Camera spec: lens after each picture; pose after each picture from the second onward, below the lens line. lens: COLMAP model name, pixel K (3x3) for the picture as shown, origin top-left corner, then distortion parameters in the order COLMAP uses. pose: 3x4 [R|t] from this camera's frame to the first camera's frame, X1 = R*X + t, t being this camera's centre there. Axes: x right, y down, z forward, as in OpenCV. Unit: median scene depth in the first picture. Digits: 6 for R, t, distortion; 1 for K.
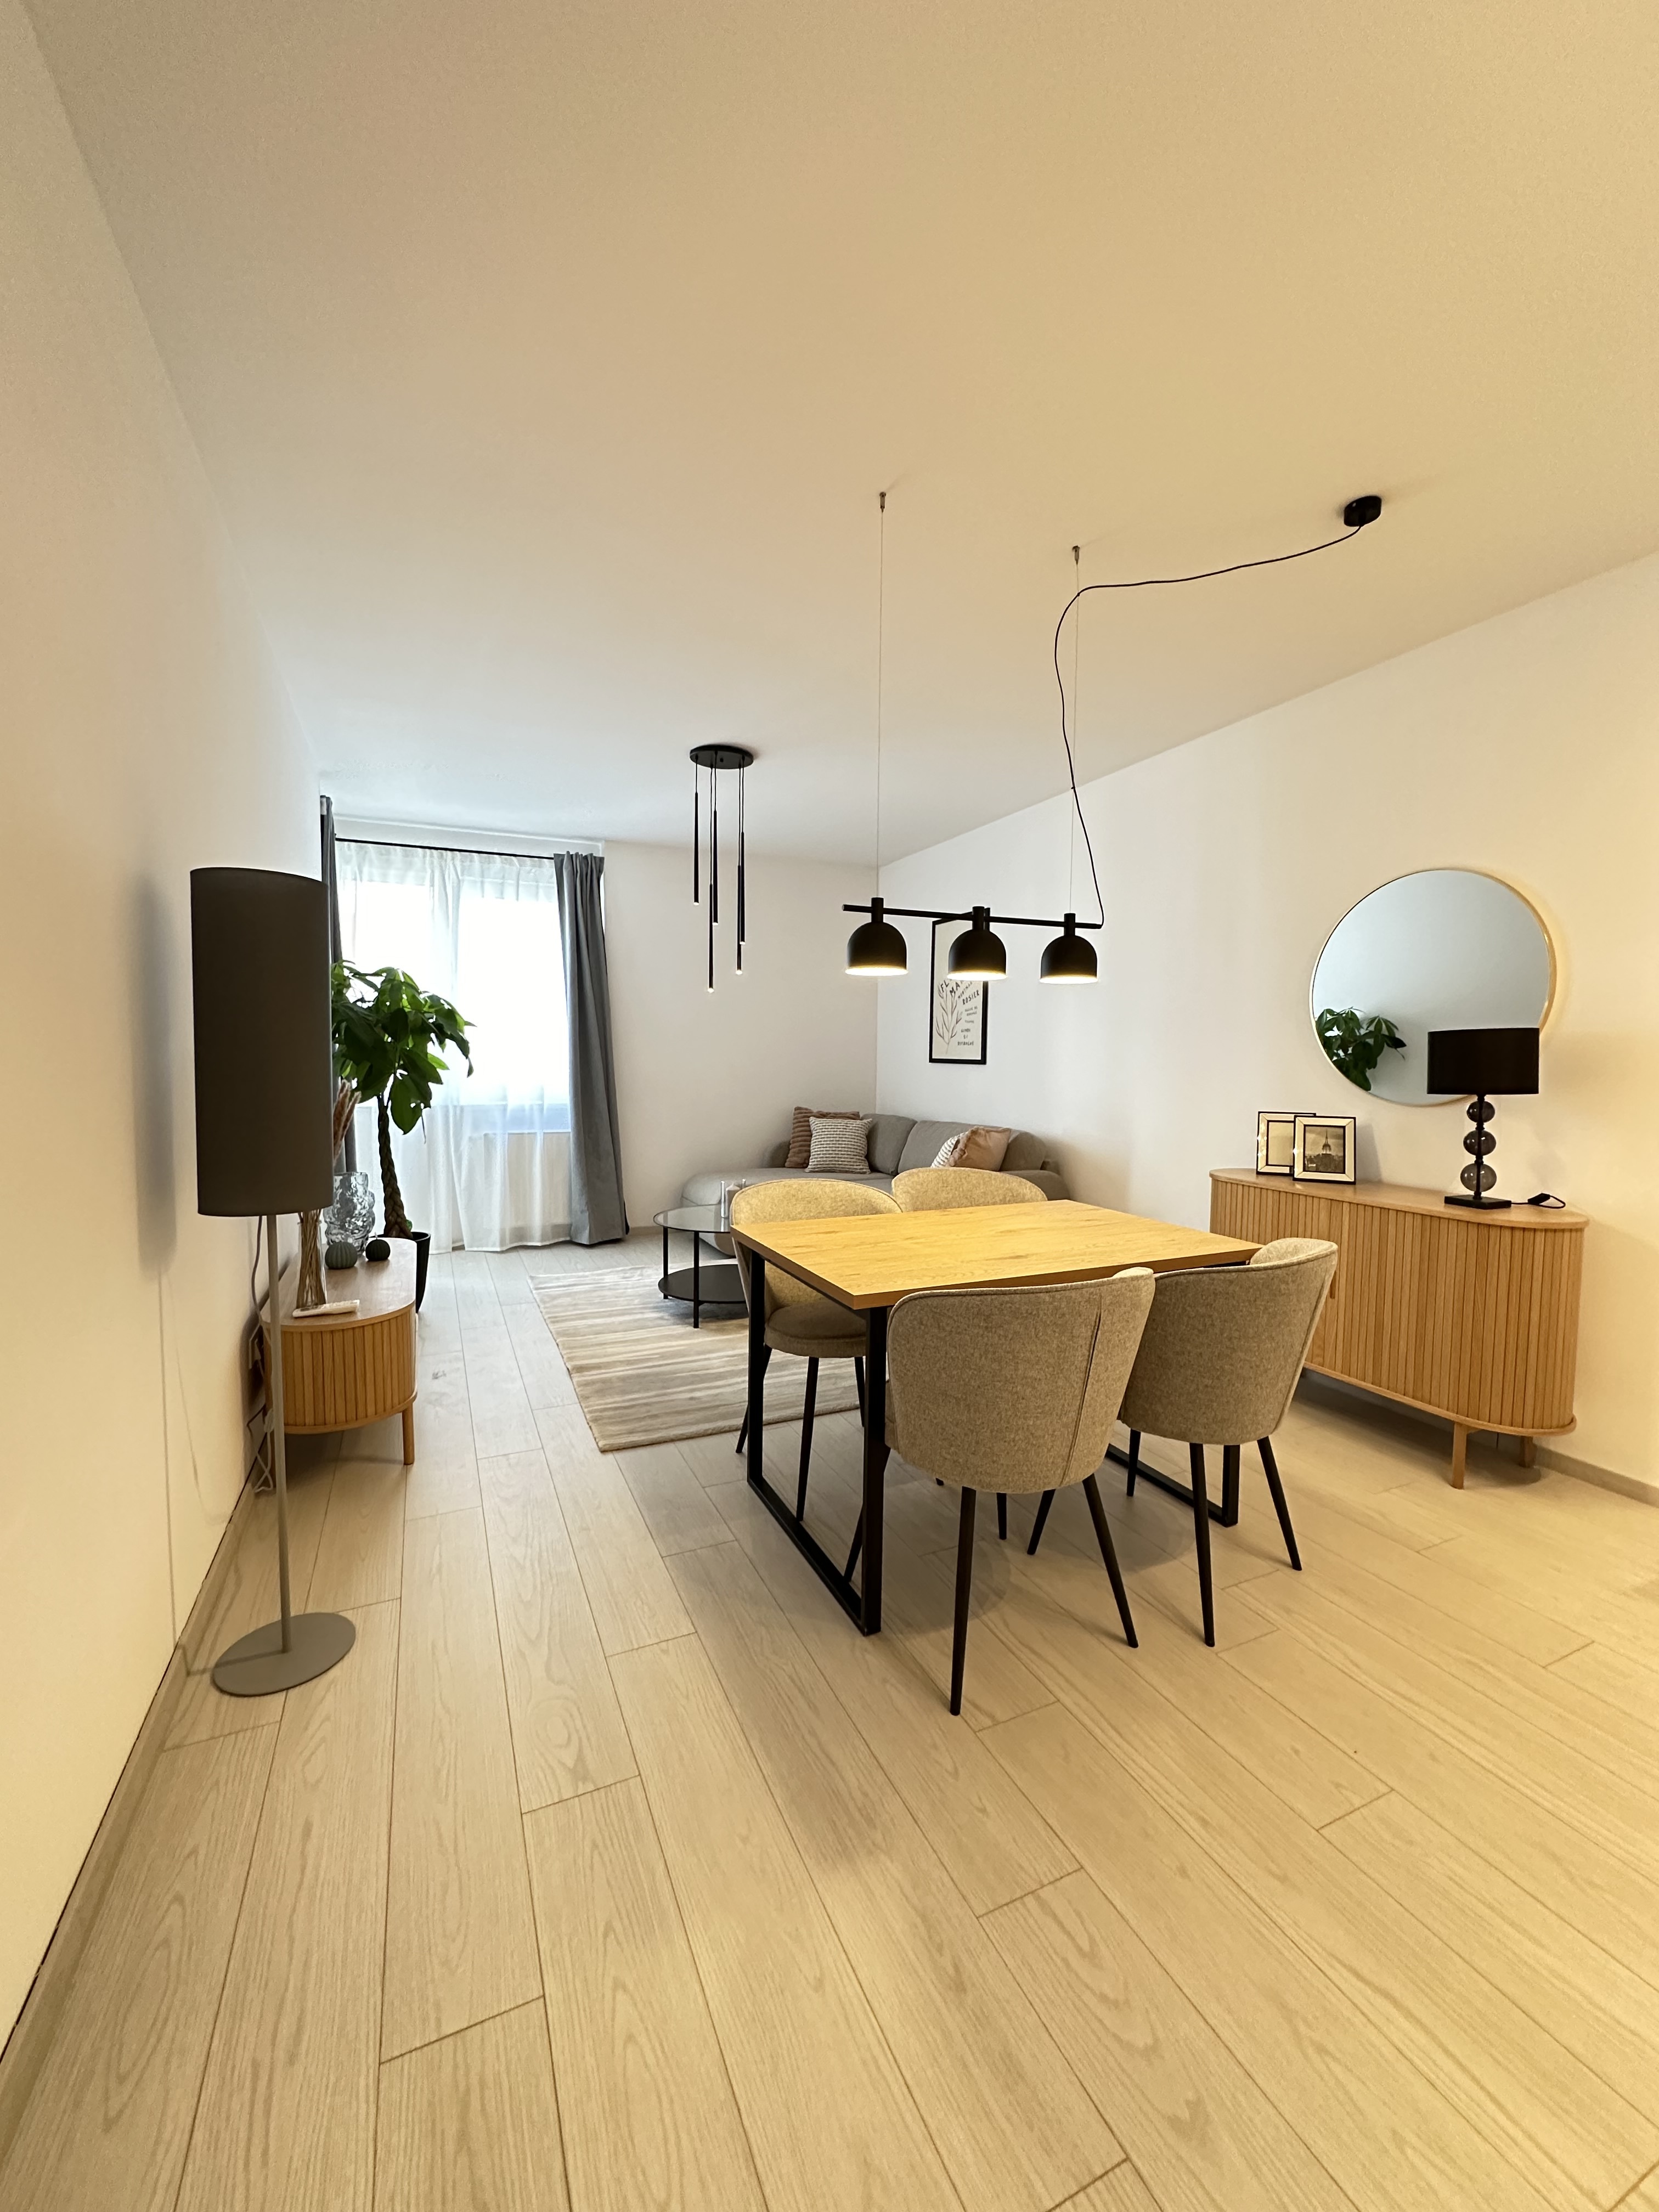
lens RADIAL K [[882.9, 0, 829.6], [0, 882.9, 1107.1], [0, 0, 1]] dist [-0.003301, 0.000448]
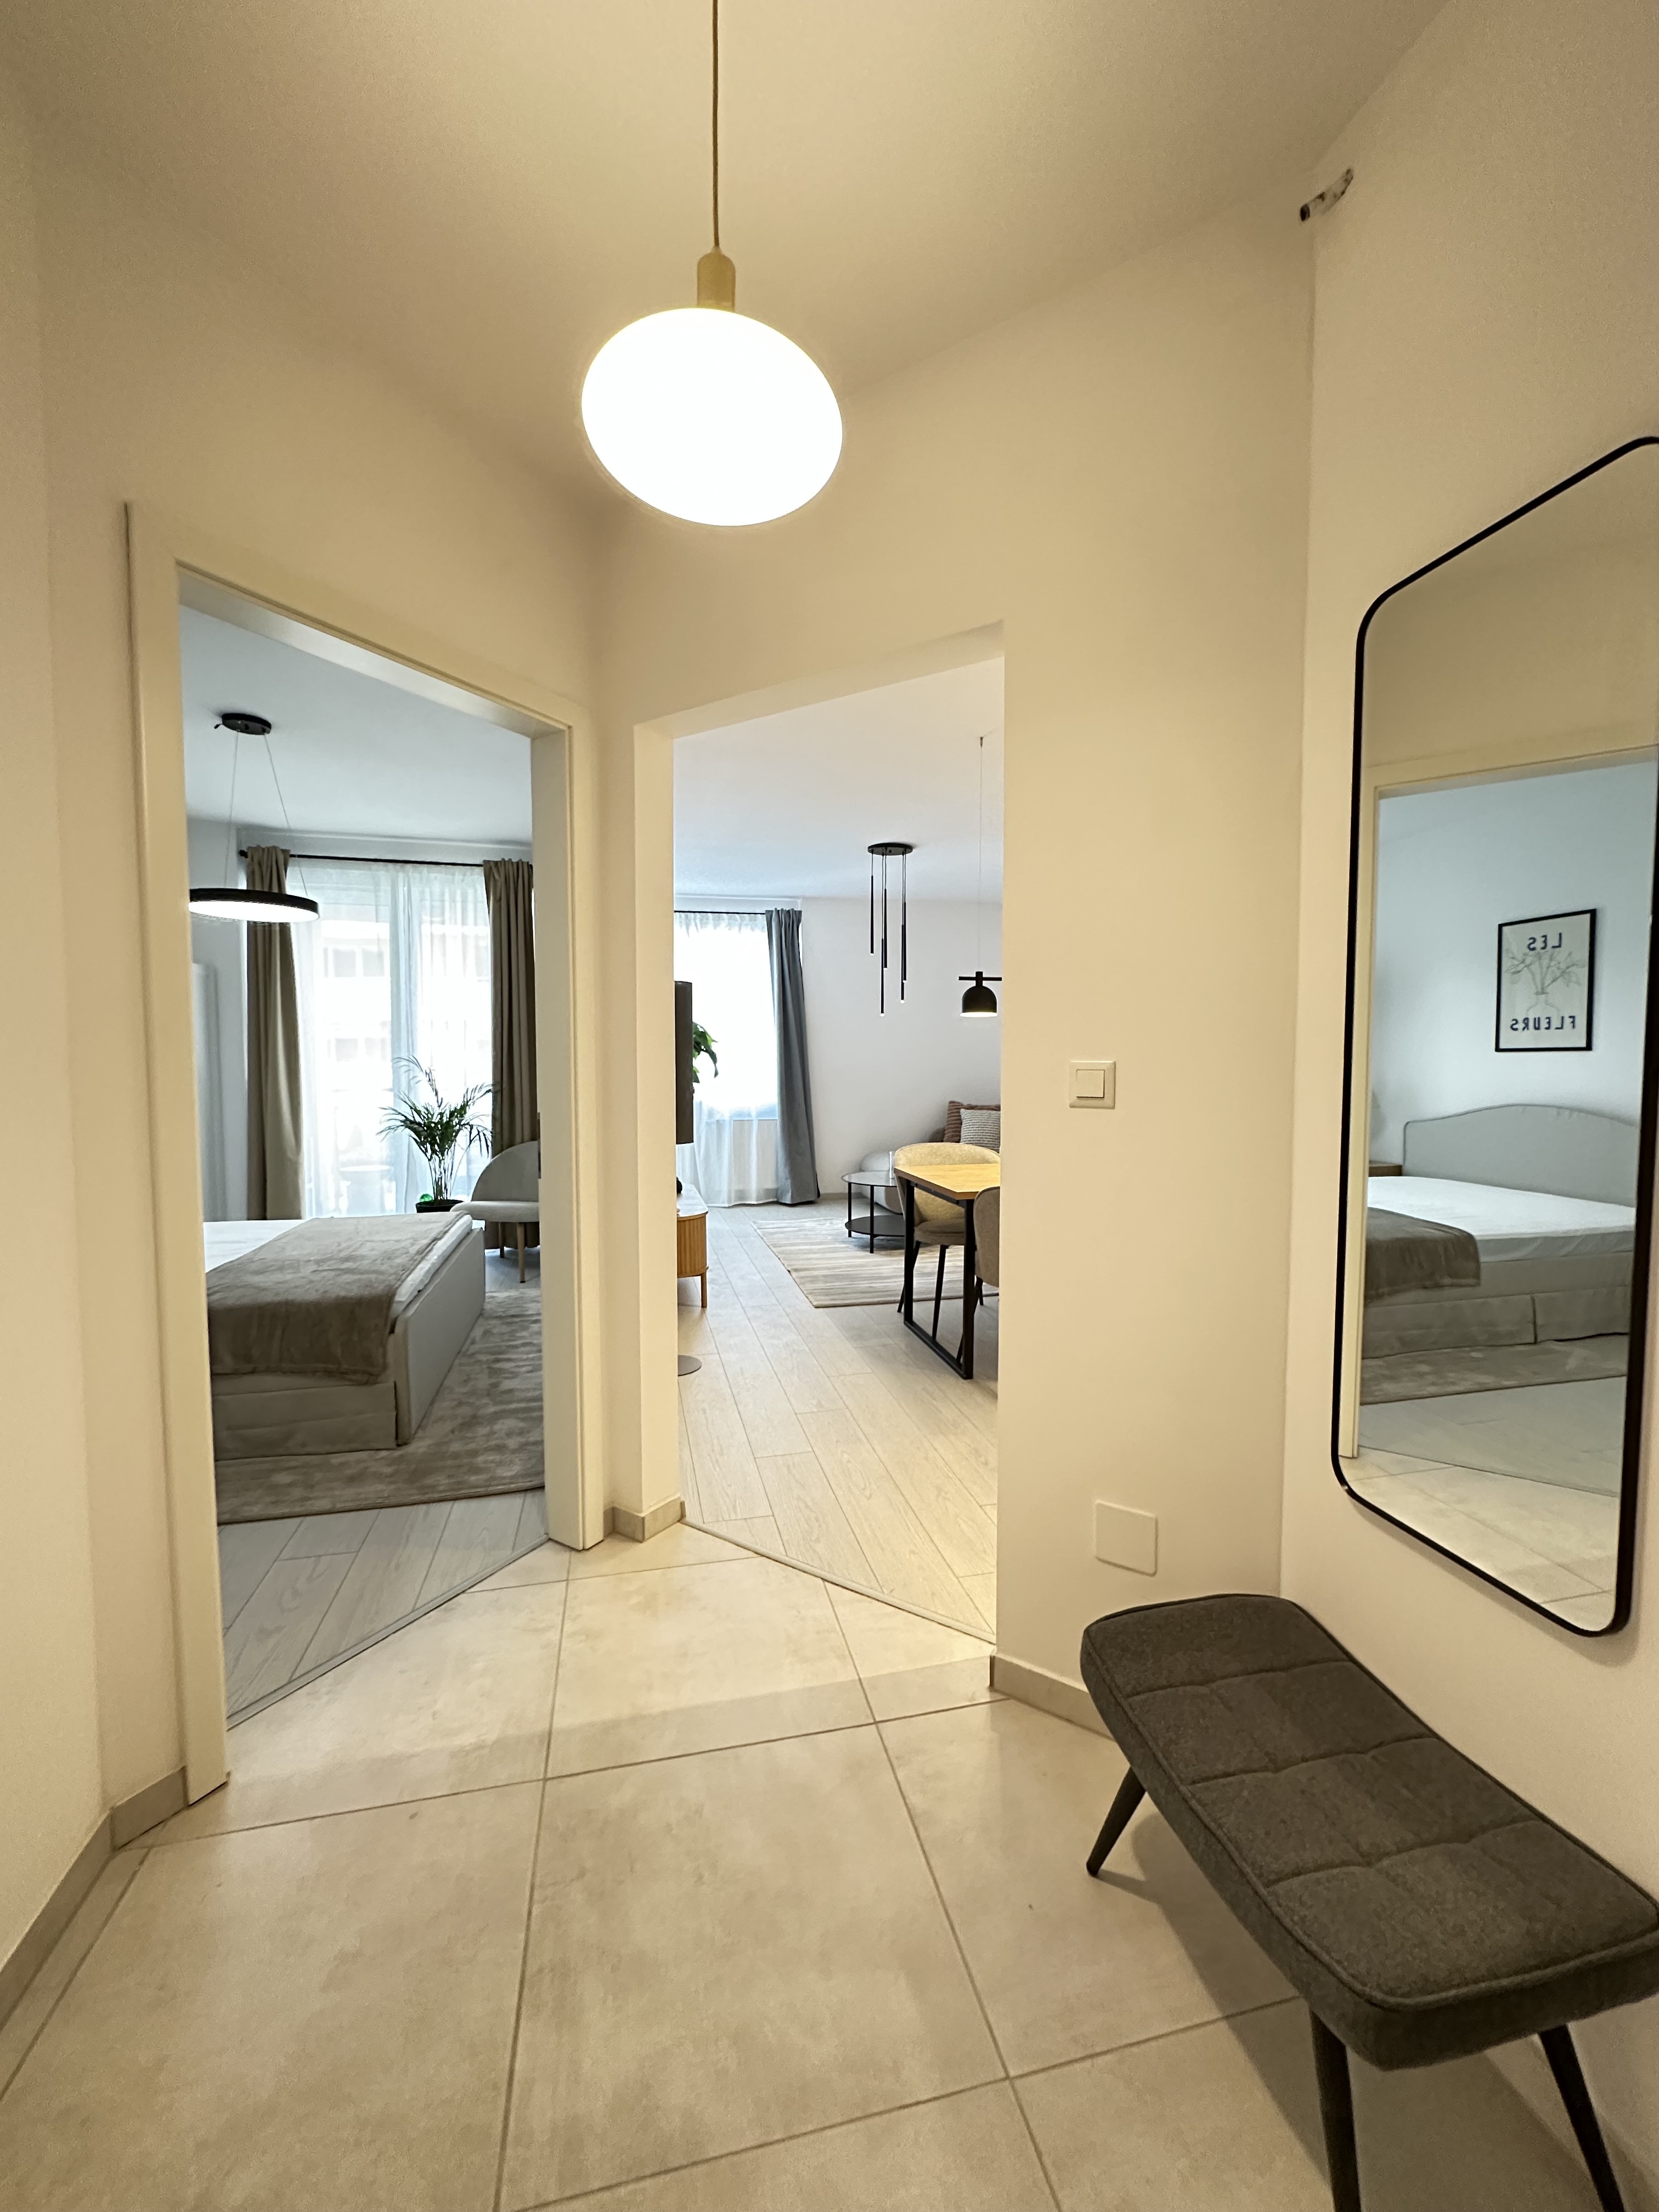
lens RADIAL K [[882.9, 0, 831.4], [0, 882.9, 1109.1], [0, 0, 1]] dist [-0.003301, 0.000448]
pose [[0.981677, 0.001135, -0.190550, 0.052447], [-0.000693, 0.999997, 0.002386, 0.013094], [0.190552, -0.002211, 0.981675, -0.384939]]
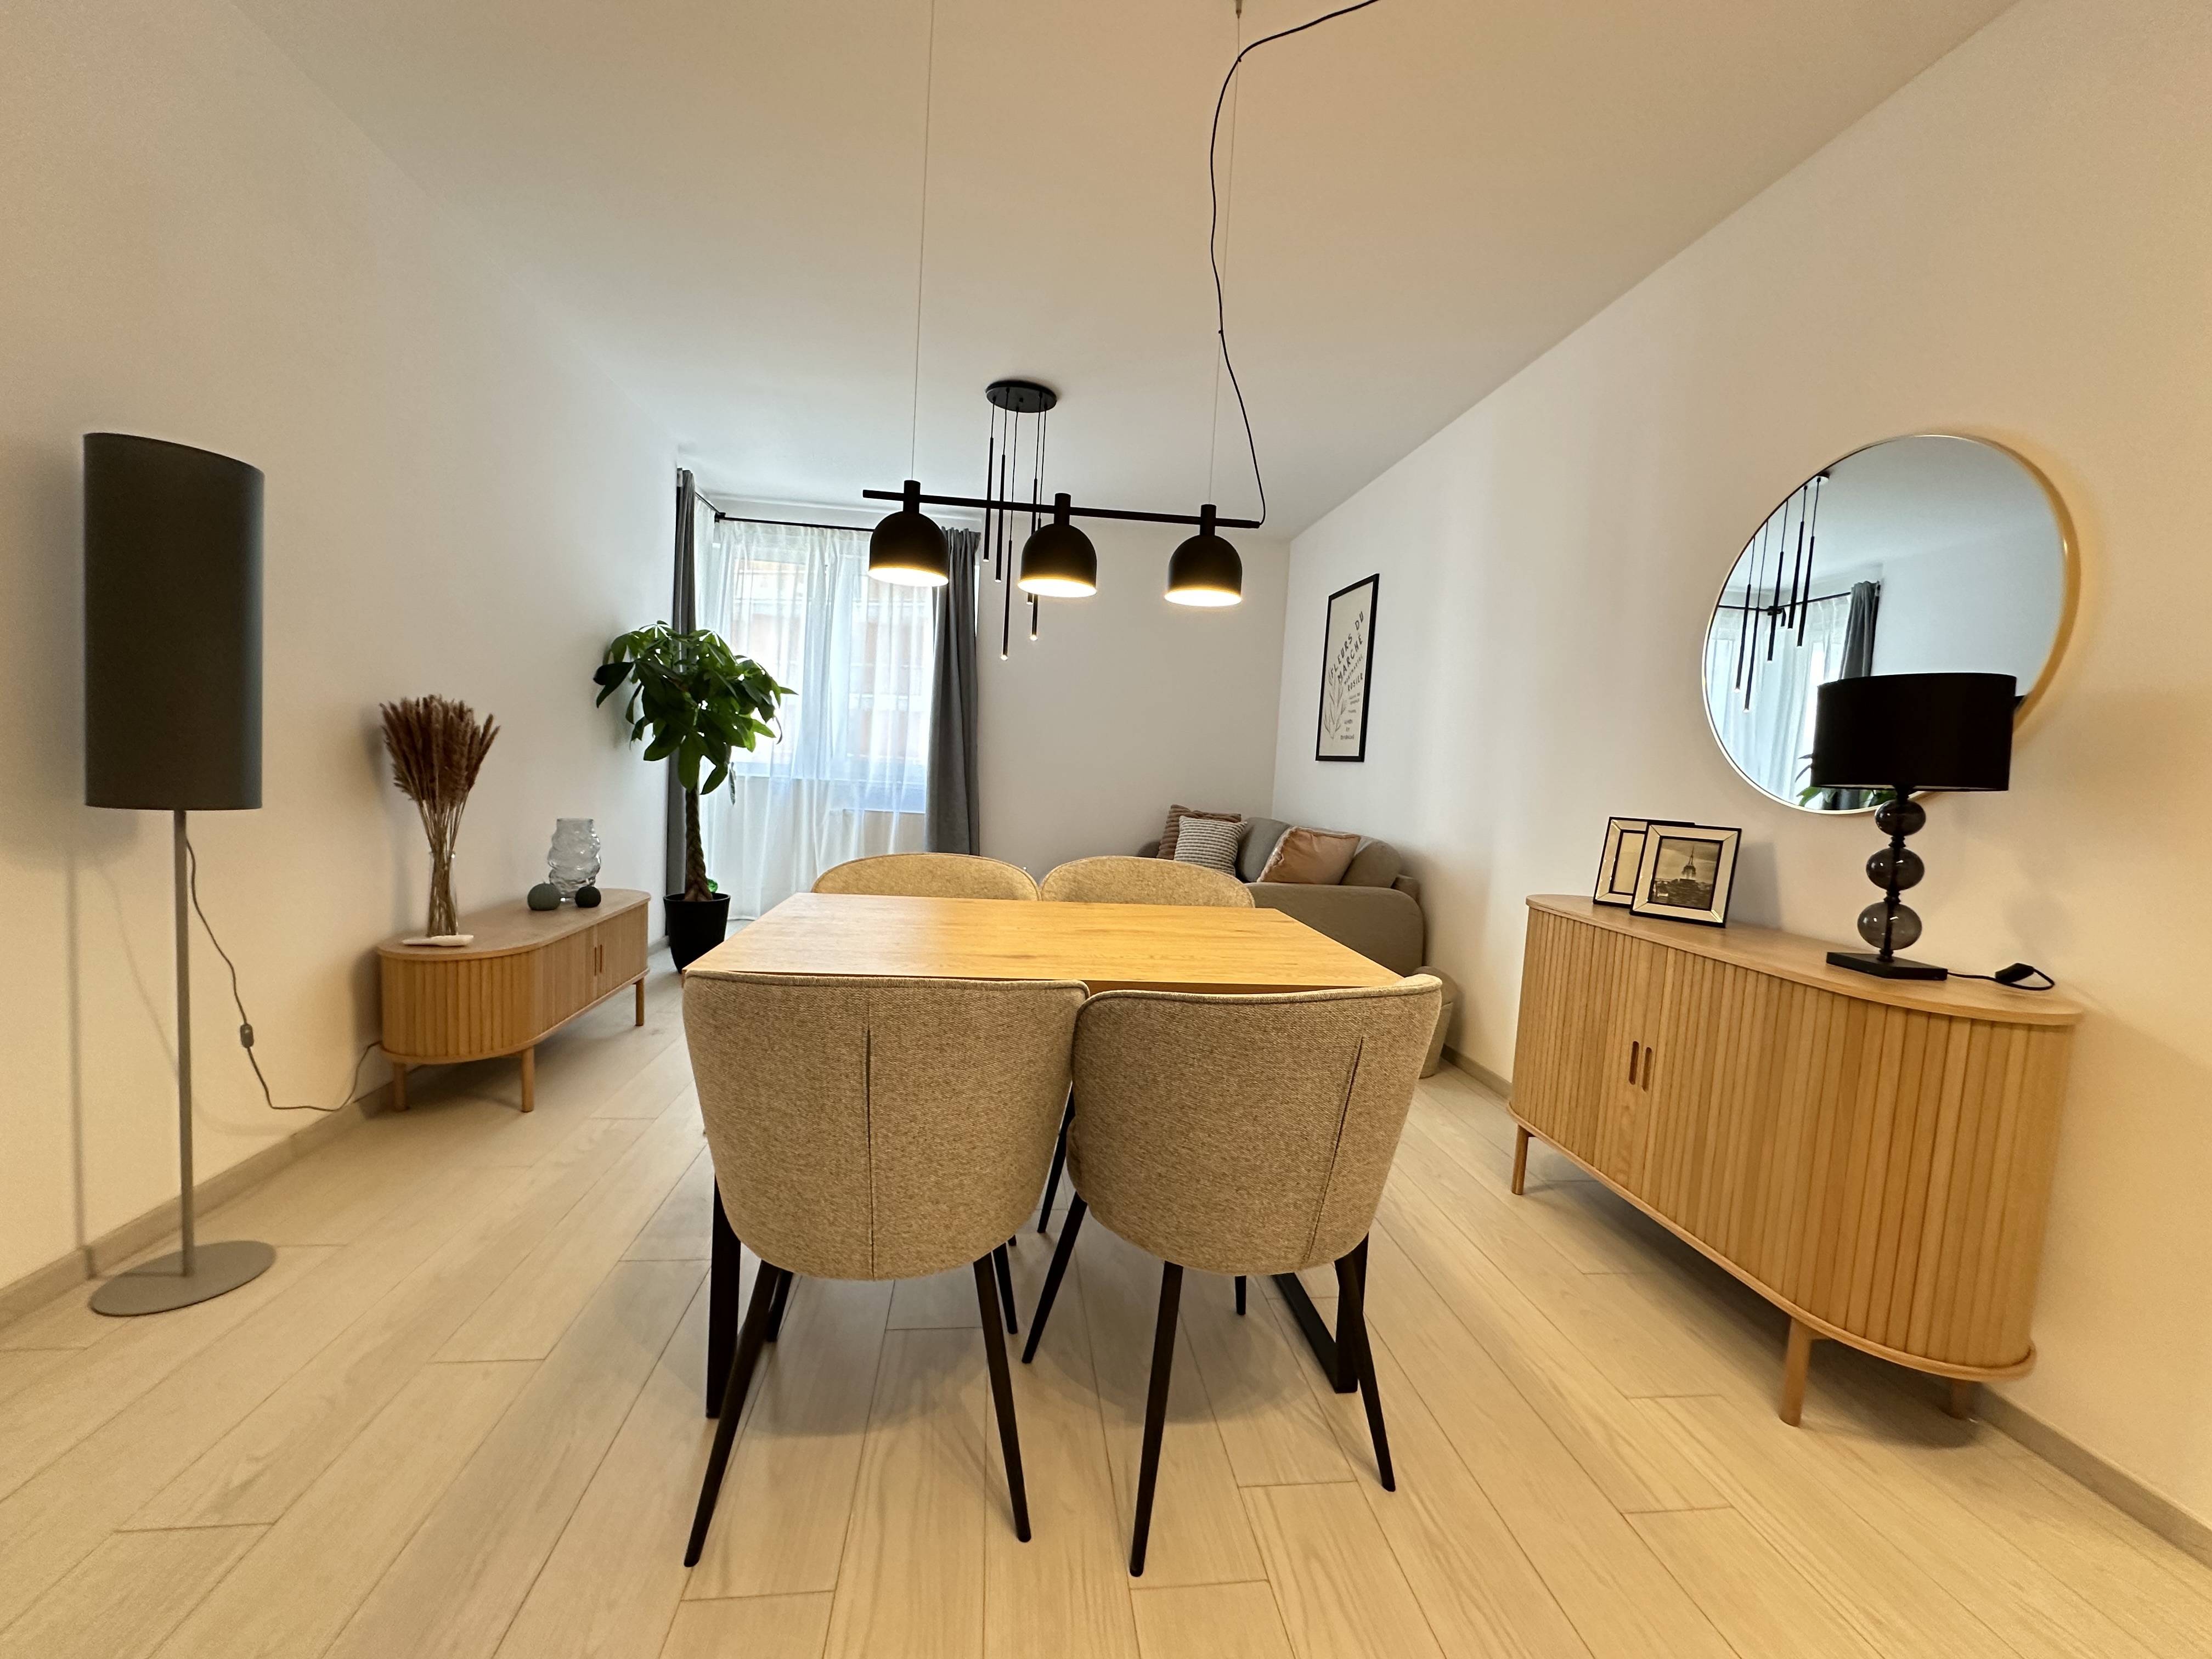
lens RADIAL K [[882.9, 0, 1107.1], [0, 882.9, 830.6], [0, 0, 1]] dist [-0.003301, 0.000448]
pose [[0.953346, 0.066593, -0.294443, 0.247550], [-0.065029, 0.997769, 0.015111, 0.025177], [0.294793, 0.004741, 0.955549, 0.163051]]
